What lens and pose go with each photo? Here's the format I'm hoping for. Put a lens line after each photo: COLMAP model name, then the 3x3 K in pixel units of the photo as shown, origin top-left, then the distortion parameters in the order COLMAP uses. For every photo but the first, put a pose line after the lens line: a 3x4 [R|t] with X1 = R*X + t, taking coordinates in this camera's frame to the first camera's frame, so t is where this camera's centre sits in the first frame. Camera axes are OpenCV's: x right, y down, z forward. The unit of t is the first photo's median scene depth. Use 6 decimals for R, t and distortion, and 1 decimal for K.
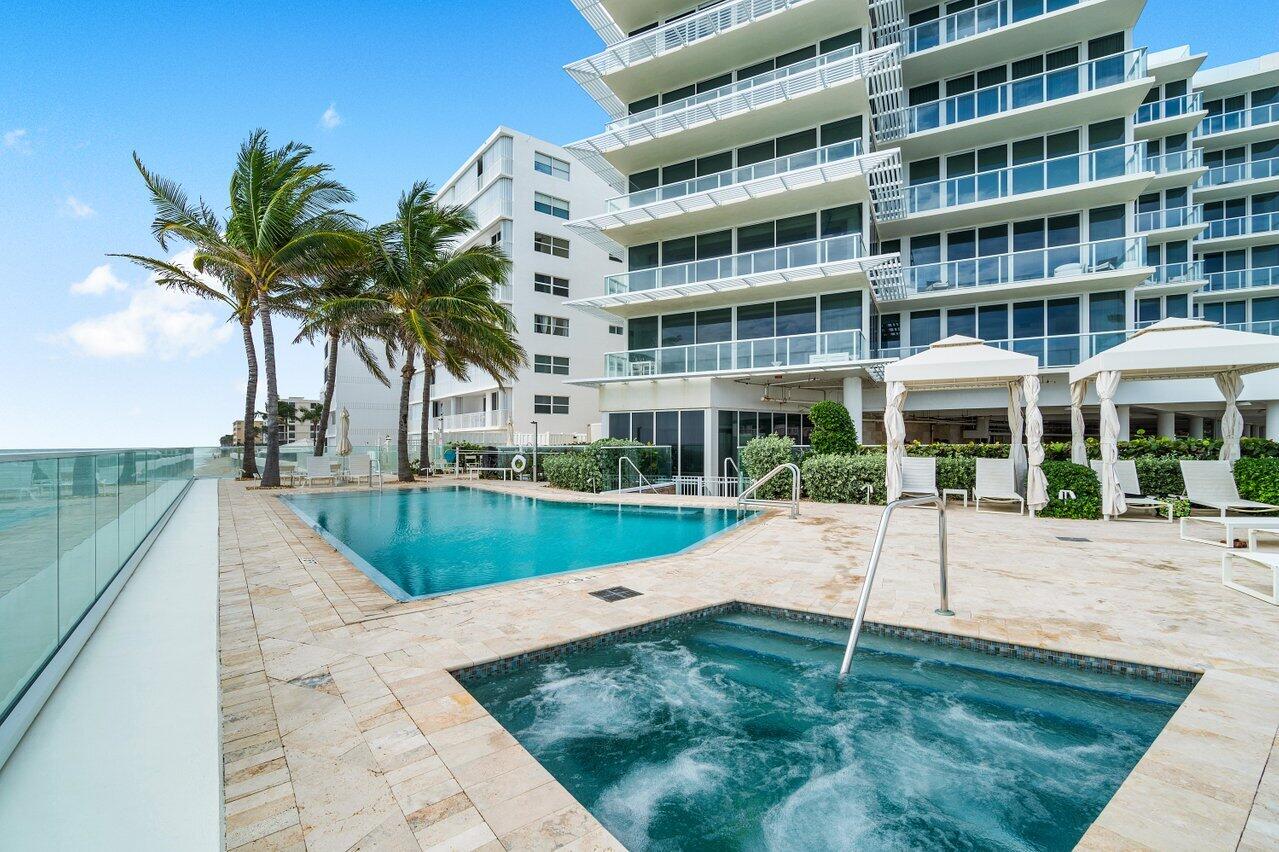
lens RADIAL K [[587.9, 0, 642.3], [0, 587.9, 436.1], [0, 0, 1]] dist [-0.003527, -0.000685]
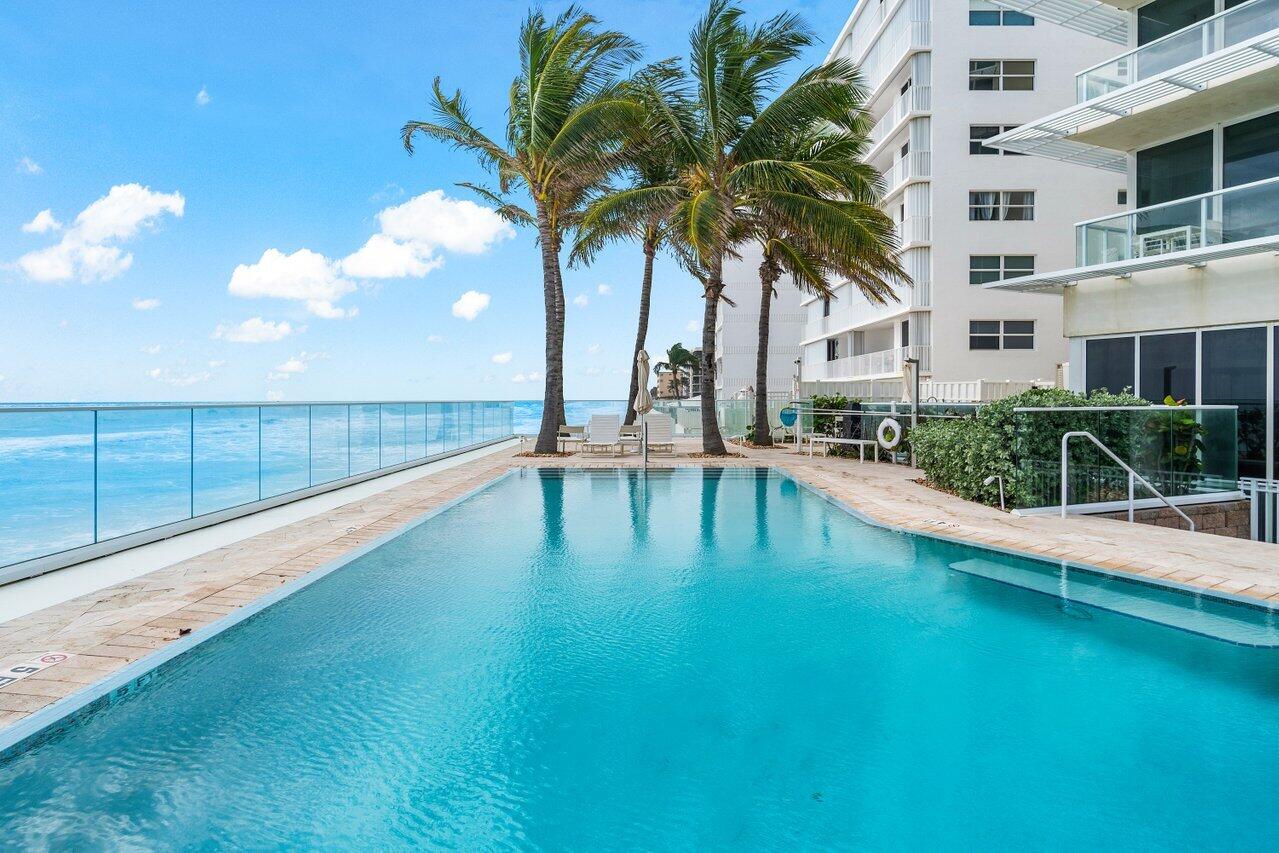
lens RADIAL K [[698.9, 0, 636.9], [0, 698.9, 391.6], [0, 0, 1]] dist [0.000512, 0.000673]
pose [[0.764035, -0.000373, -0.645175, 0.038571], [0.004052, 0.999983, 0.004221, 0.001998], [0.645162, -0.005839, 0.764023, 0.292518]]
